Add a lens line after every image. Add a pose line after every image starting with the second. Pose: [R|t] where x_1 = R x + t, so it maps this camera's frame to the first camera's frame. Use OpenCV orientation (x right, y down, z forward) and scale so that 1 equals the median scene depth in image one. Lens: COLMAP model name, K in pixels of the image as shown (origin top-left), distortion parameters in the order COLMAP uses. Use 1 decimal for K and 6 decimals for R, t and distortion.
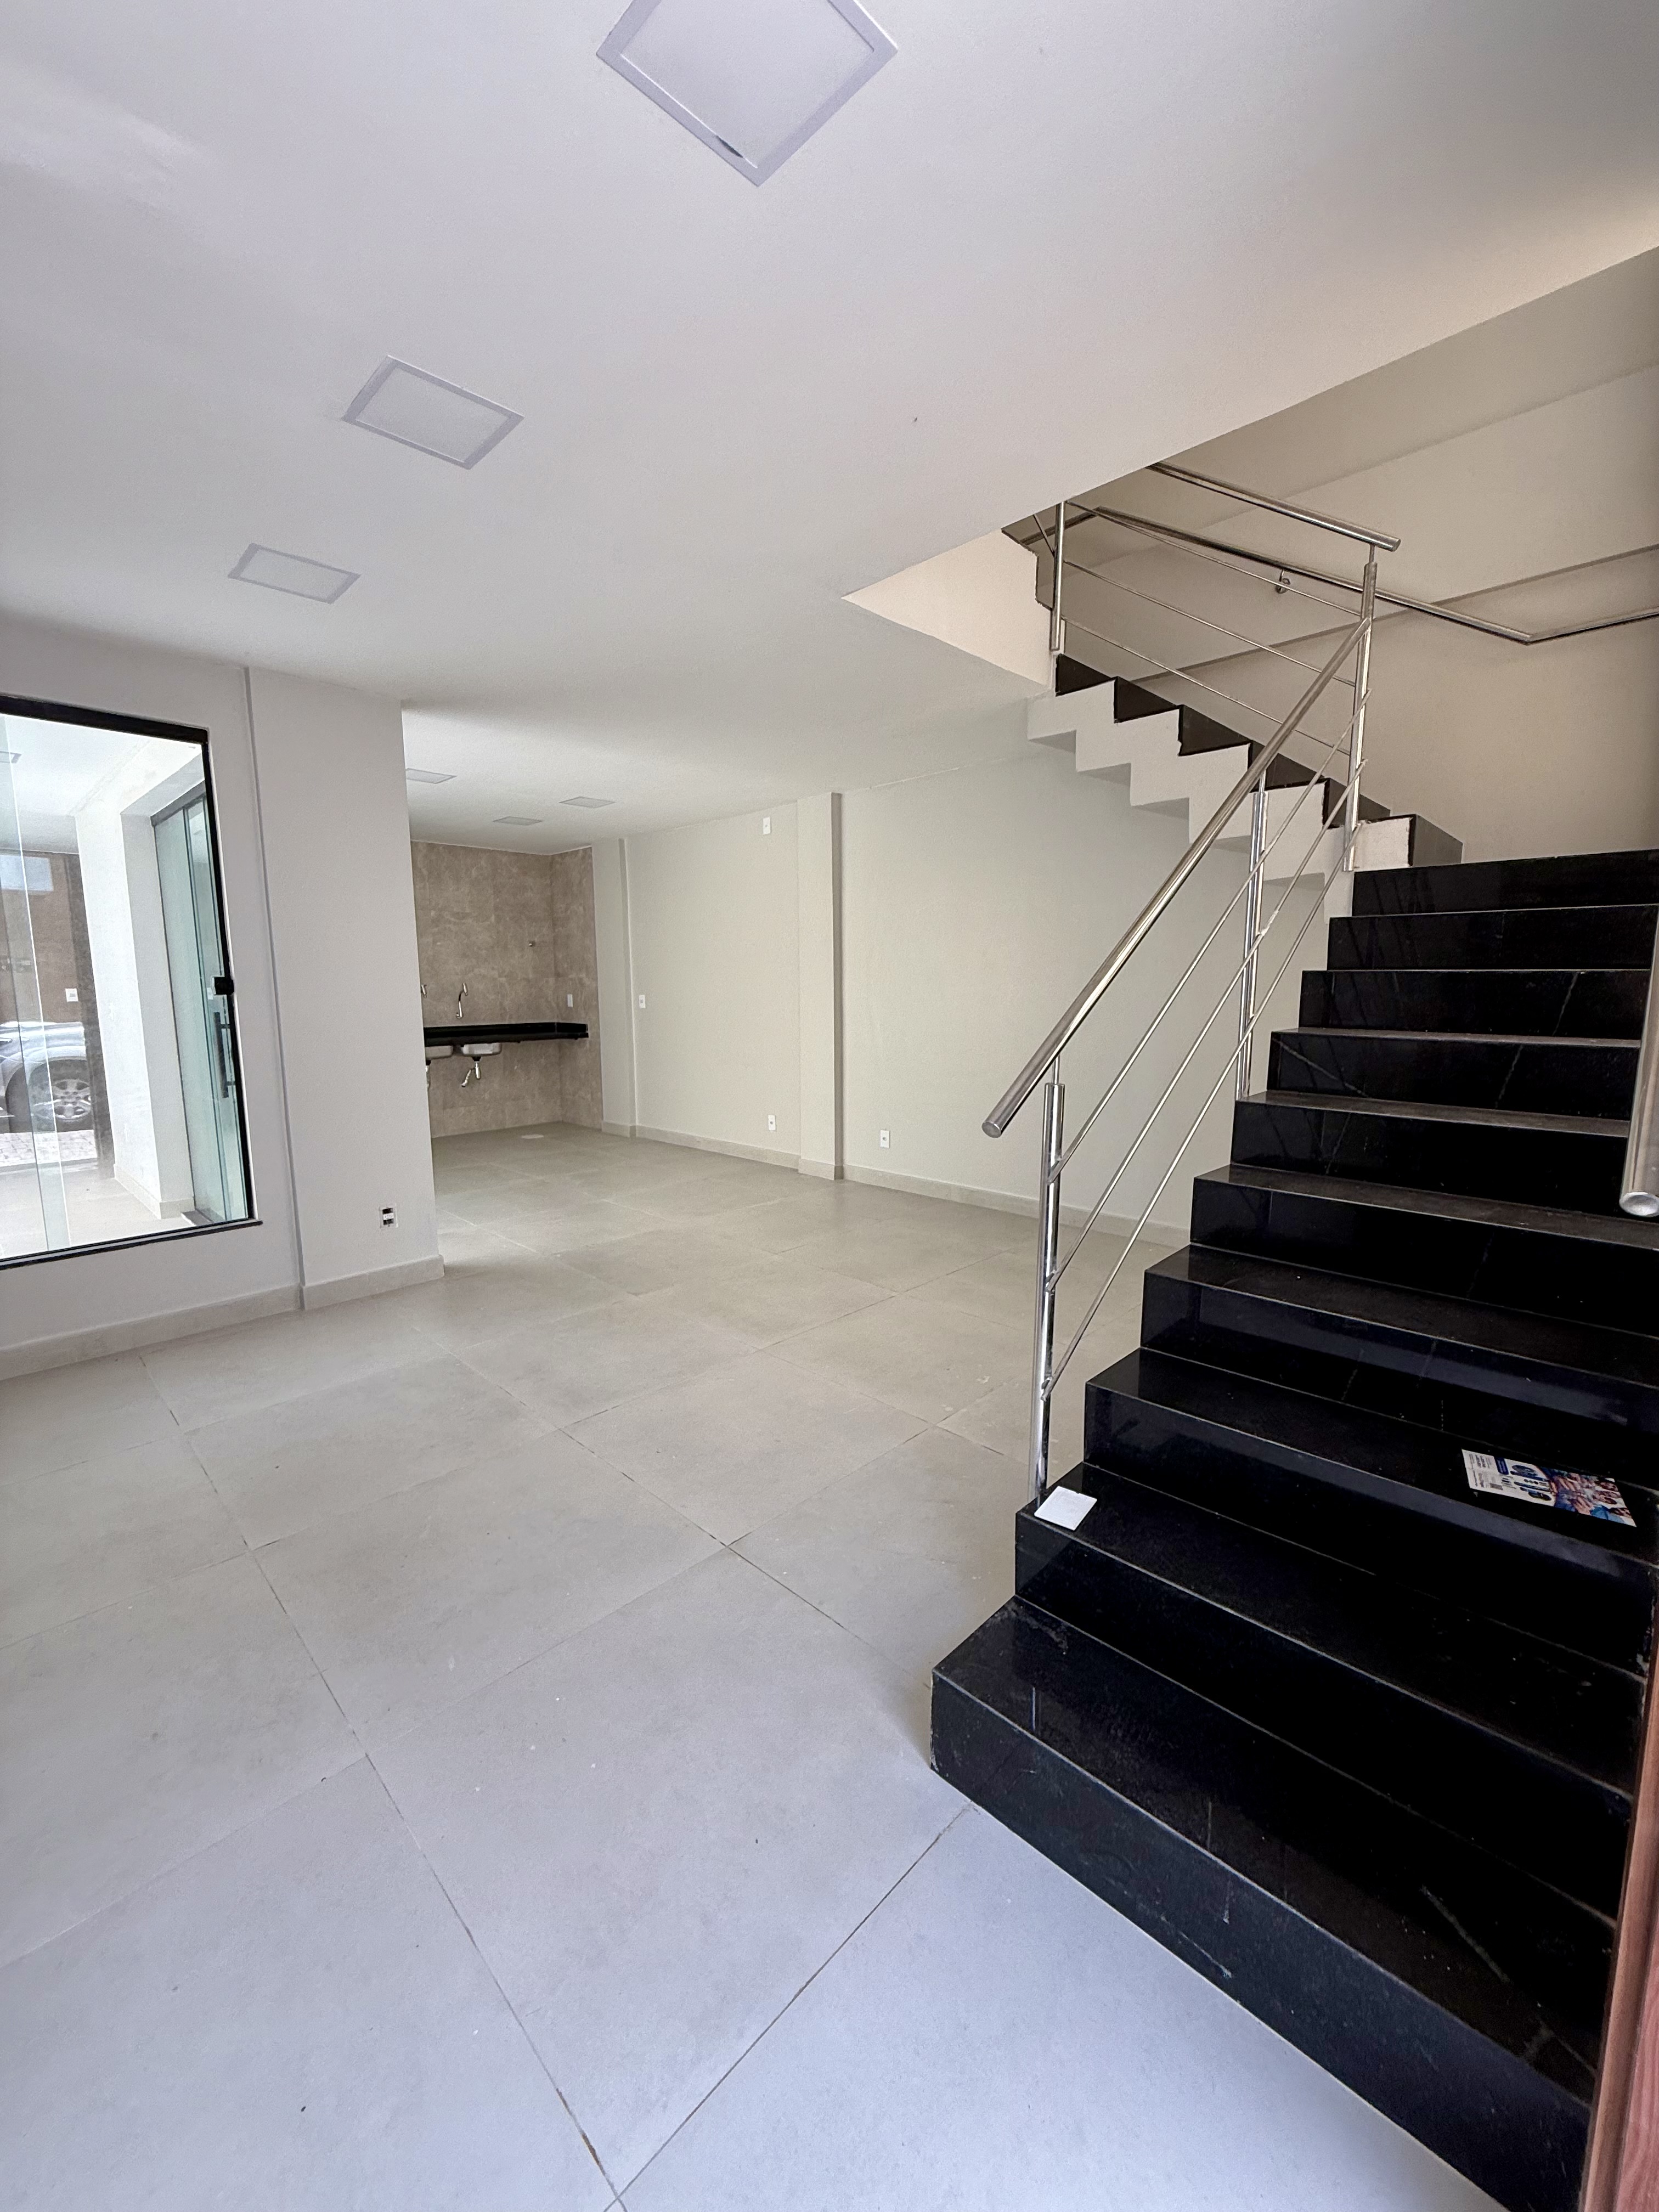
lens RADIAL K [[878.0, 0, 835.5], [0, 878.0, 1118.4], [0, 0, 1]] dist [-0.003889, -0.001041]
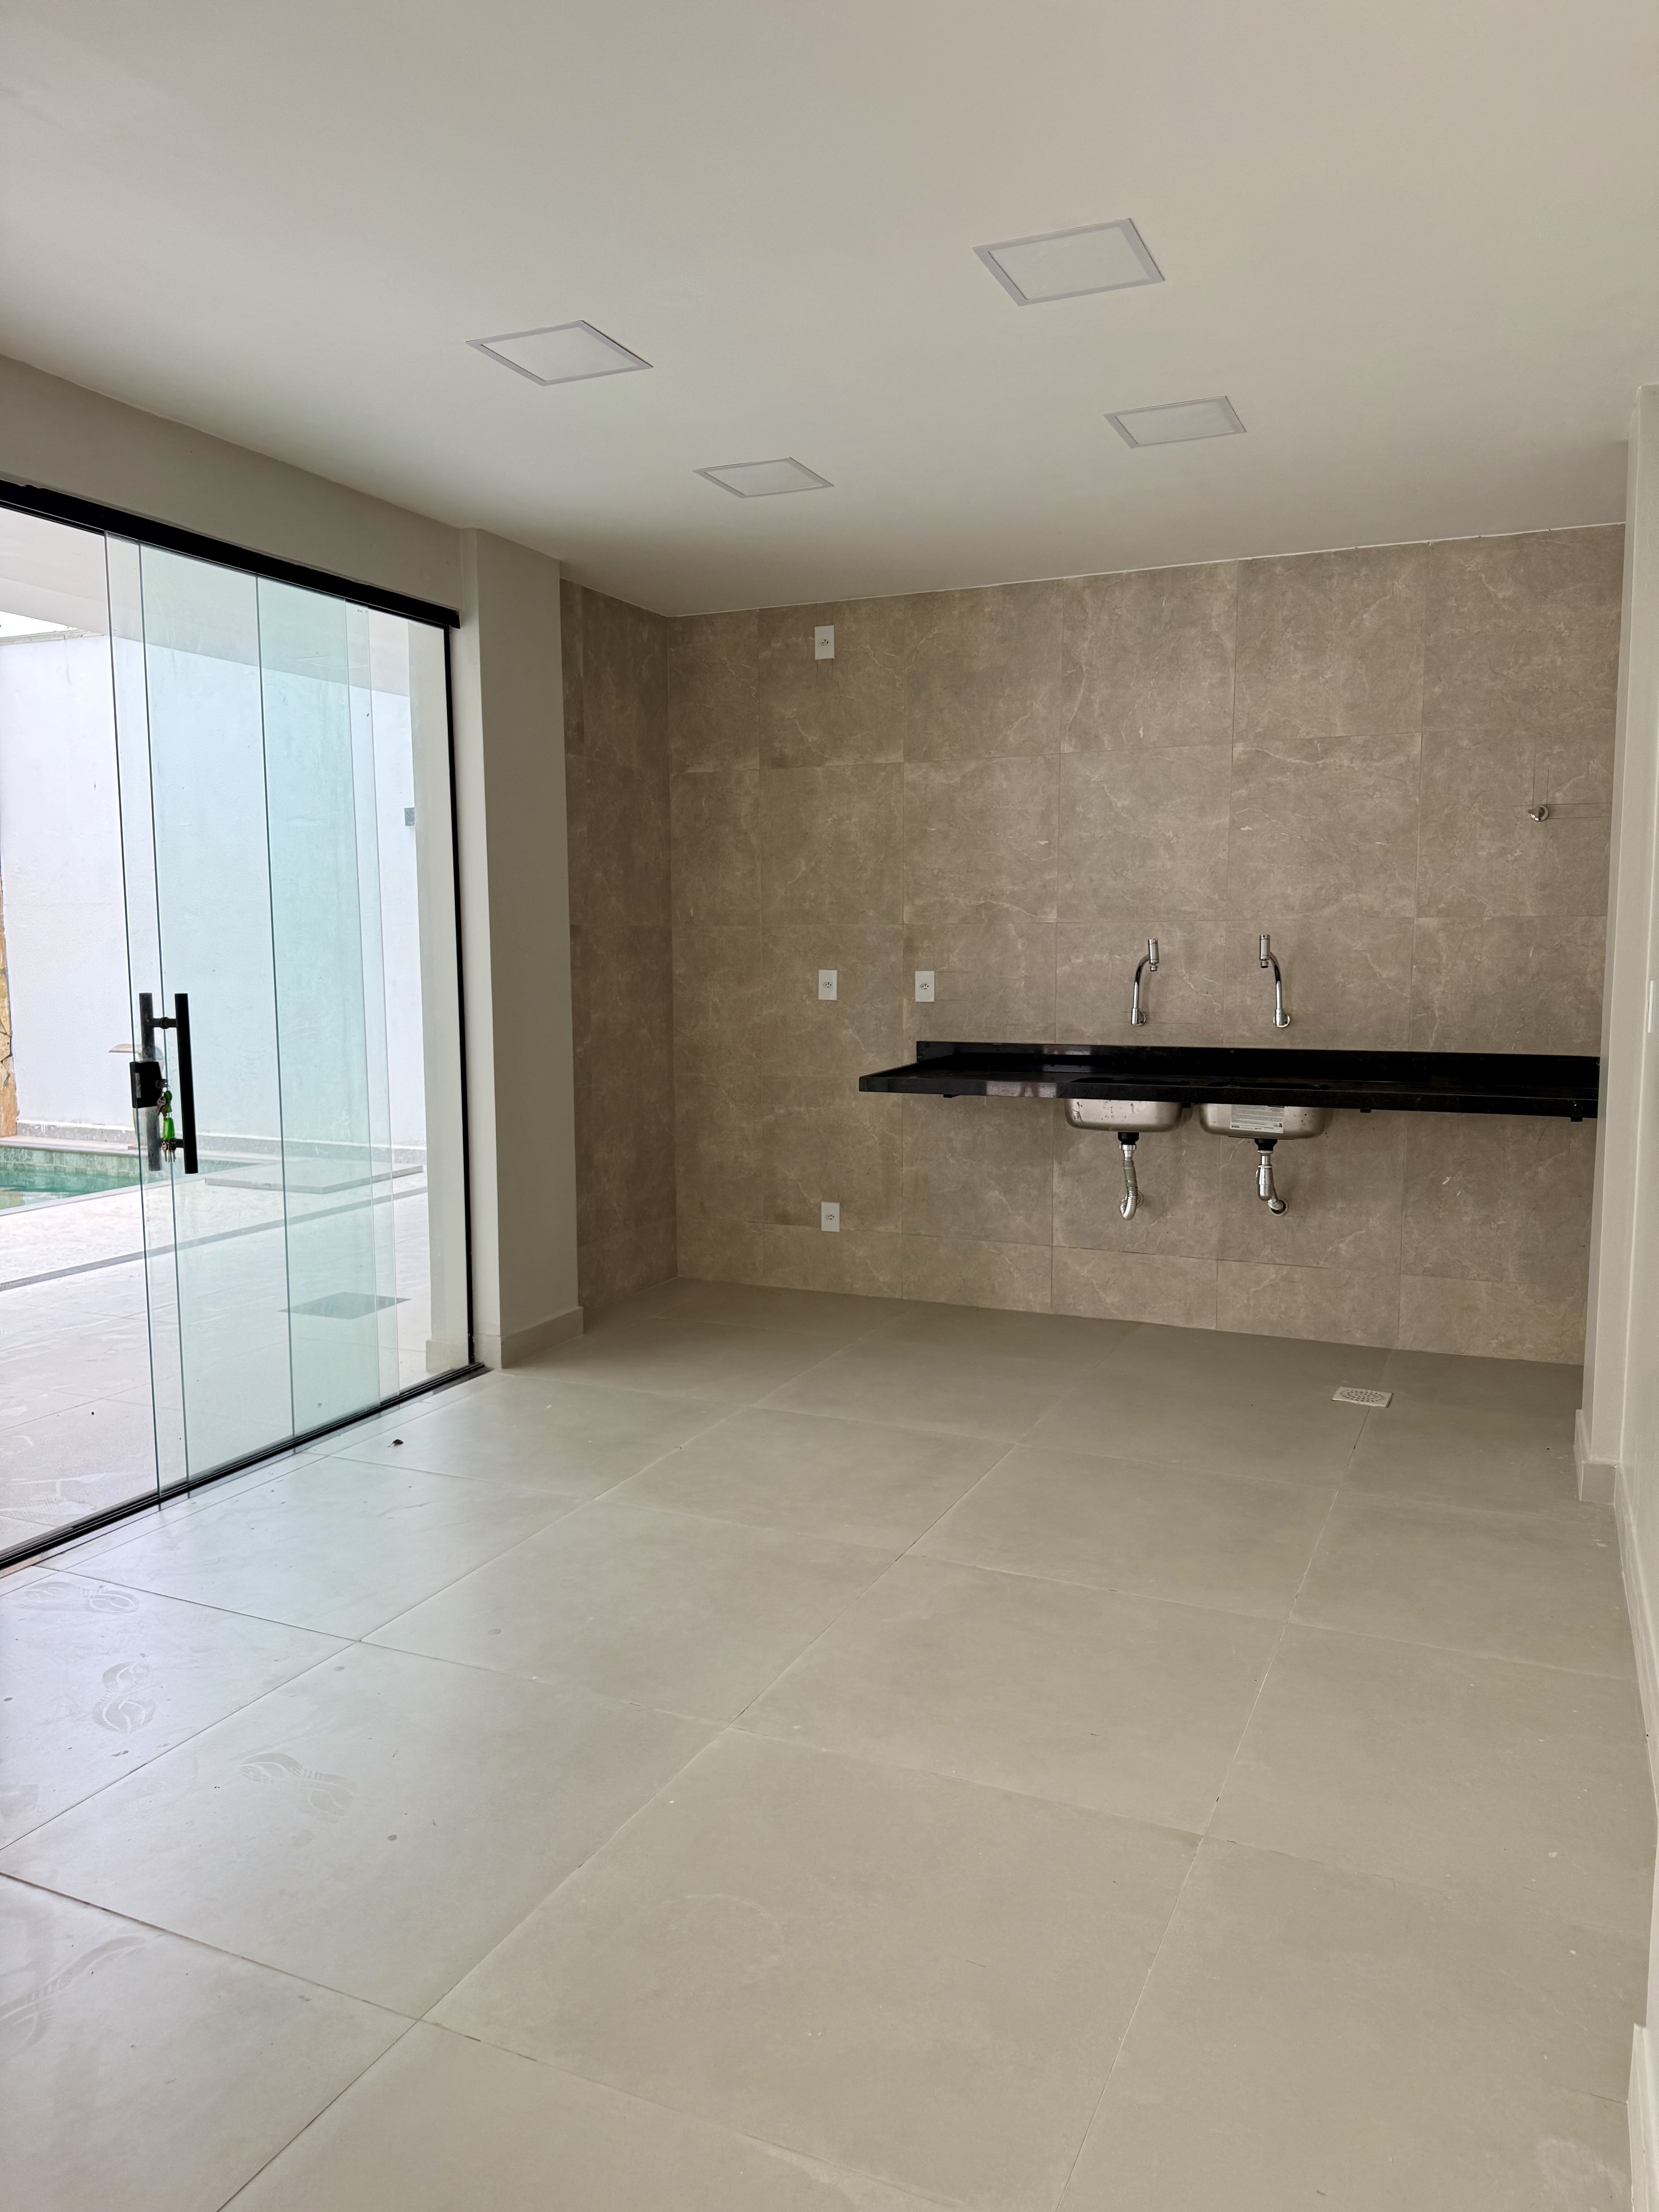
lens RADIAL K [[1592.6, 0, 819.6], [0, 1592.6, 1121.5], [0, 0, 1]] dist [0.006024, 0.000681]
pose [[0.334880, 0.111782, -0.935607, 0.134003], [-0.143340, 0.987426, 0.066668, -0.091994], [0.931294, 0.111784, 0.346692, 0.590457]]
